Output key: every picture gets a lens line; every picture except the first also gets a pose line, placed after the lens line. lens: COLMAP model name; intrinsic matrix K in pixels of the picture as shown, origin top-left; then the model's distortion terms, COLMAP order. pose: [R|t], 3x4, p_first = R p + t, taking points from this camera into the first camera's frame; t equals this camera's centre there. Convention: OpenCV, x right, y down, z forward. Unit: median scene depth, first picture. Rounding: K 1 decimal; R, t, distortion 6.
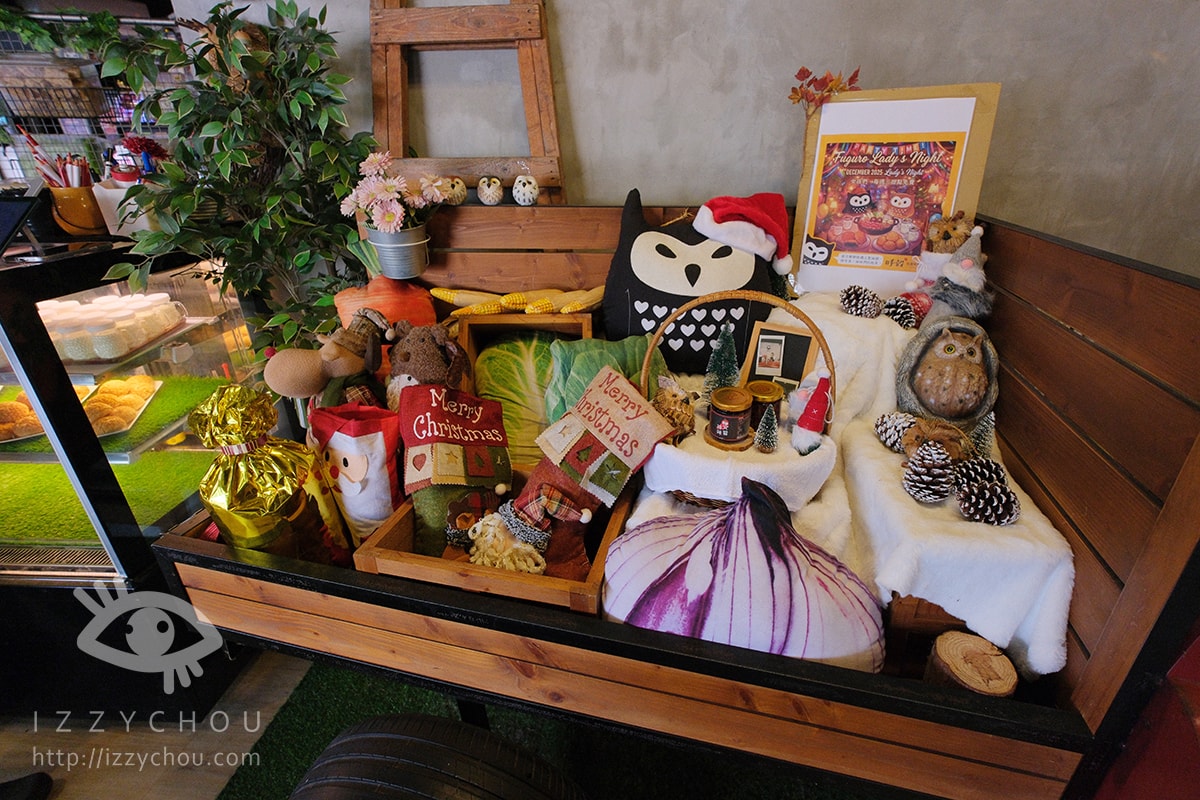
lens RADIAL K [[537.2, 0, 606.7], [0, 537.2, 378.9], [0, 0, 1]] dist [-0.000572, -0.000243]
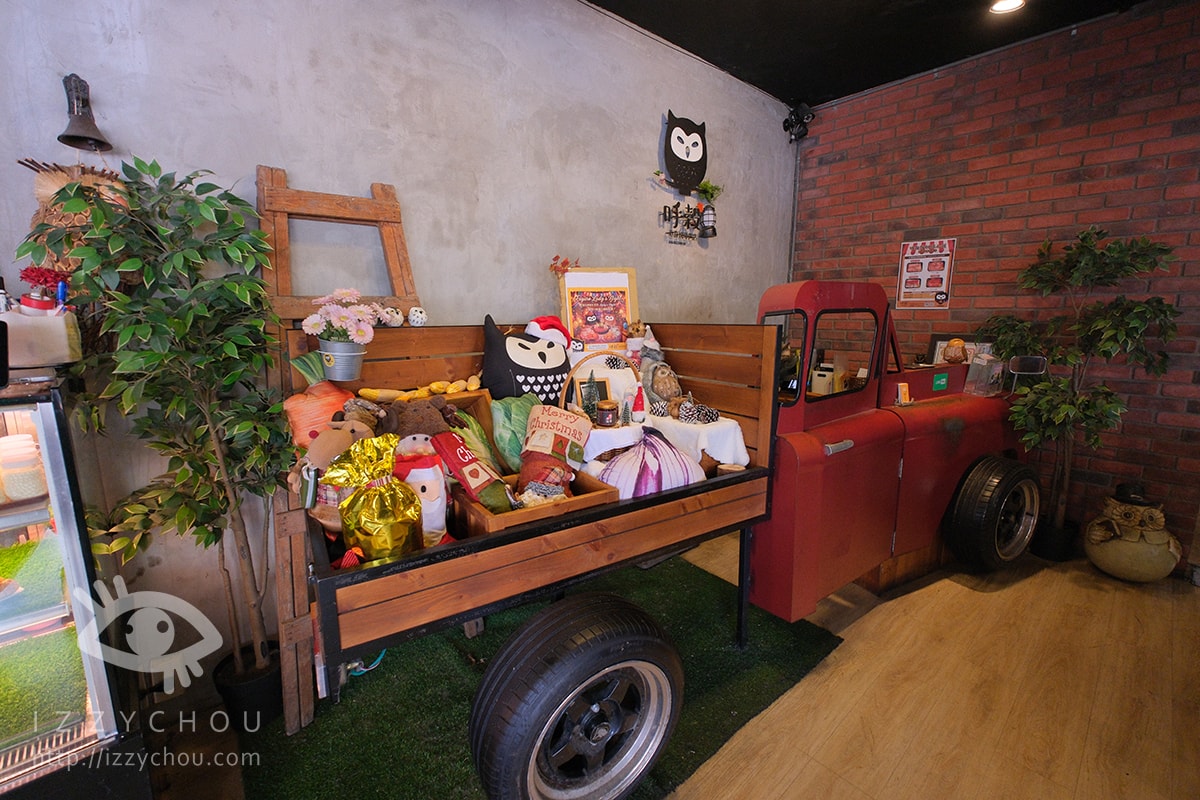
lens RADIAL K [[492.3, 0, 600.0], [0, 492.3, 400.0], [0, 0, 1]] dist [0.002654, 0.000391]
pose [[0.698355, -0.128883, 0.704052, -0.857616], [0.284760, 0.952485, -0.108095, 0.167555], [-0.656667, 0.275975, 0.701873, -0.226814]]
